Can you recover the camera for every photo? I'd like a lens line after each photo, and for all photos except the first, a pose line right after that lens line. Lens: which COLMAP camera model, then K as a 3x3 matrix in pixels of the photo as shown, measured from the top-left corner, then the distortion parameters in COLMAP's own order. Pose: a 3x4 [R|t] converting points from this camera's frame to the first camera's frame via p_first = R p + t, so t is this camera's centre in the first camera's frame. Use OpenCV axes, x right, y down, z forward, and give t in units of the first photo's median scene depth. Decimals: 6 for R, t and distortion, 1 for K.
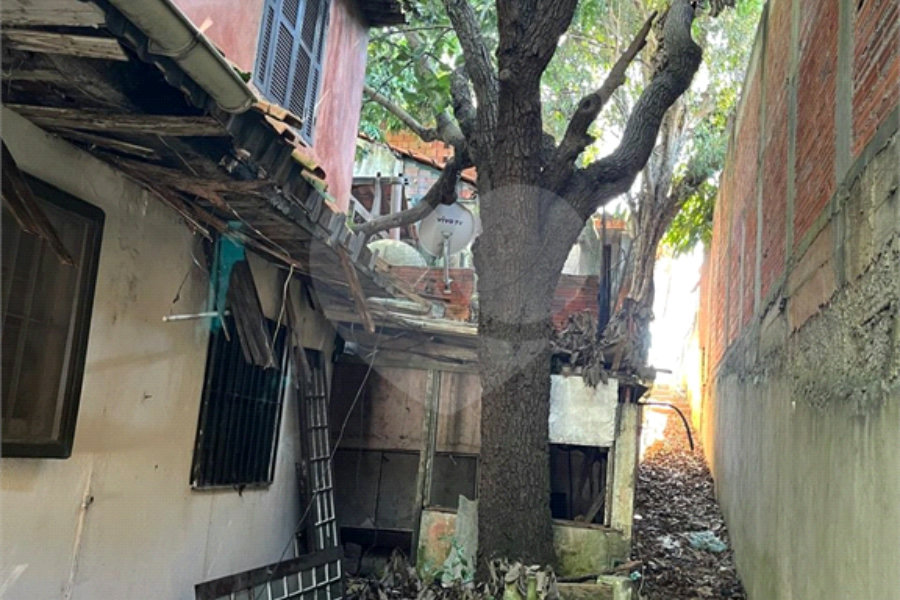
lens RADIAL K [[896.4, 0, 450.0], [0, 896.4, 300.0], [0, 0, 1]] dist [0.036111, -0.126668]
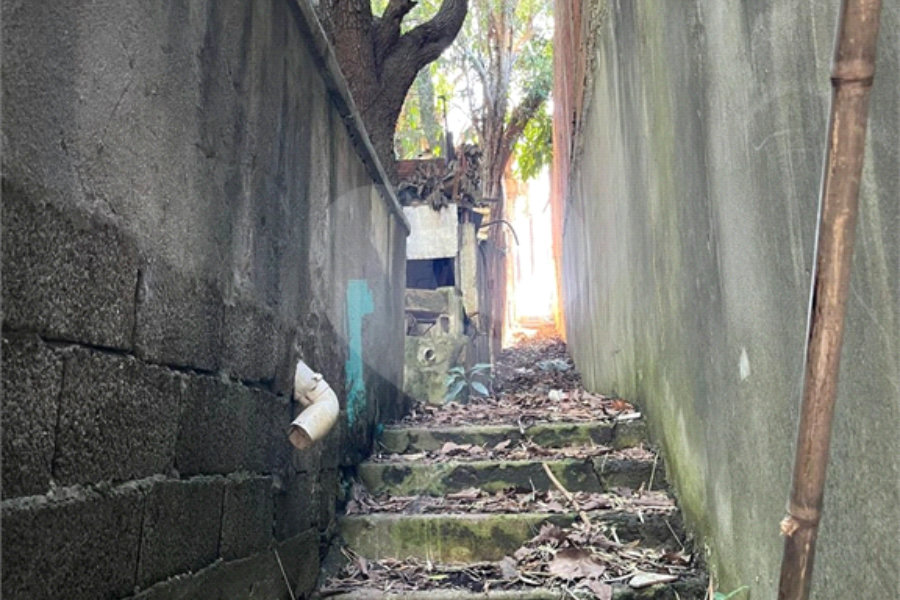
lens RADIAL K [[896.4, 0, 450.0], [0, 896.4, 300.0], [0, 0, 1]] dist [0.036111, -0.126668]
pose [[0.986851, -0.102608, 0.124890, 0.012199], [0.104345, 0.994513, -0.007433, 0.226138], [-0.123442, 0.020367, 0.992143, -0.205016]]
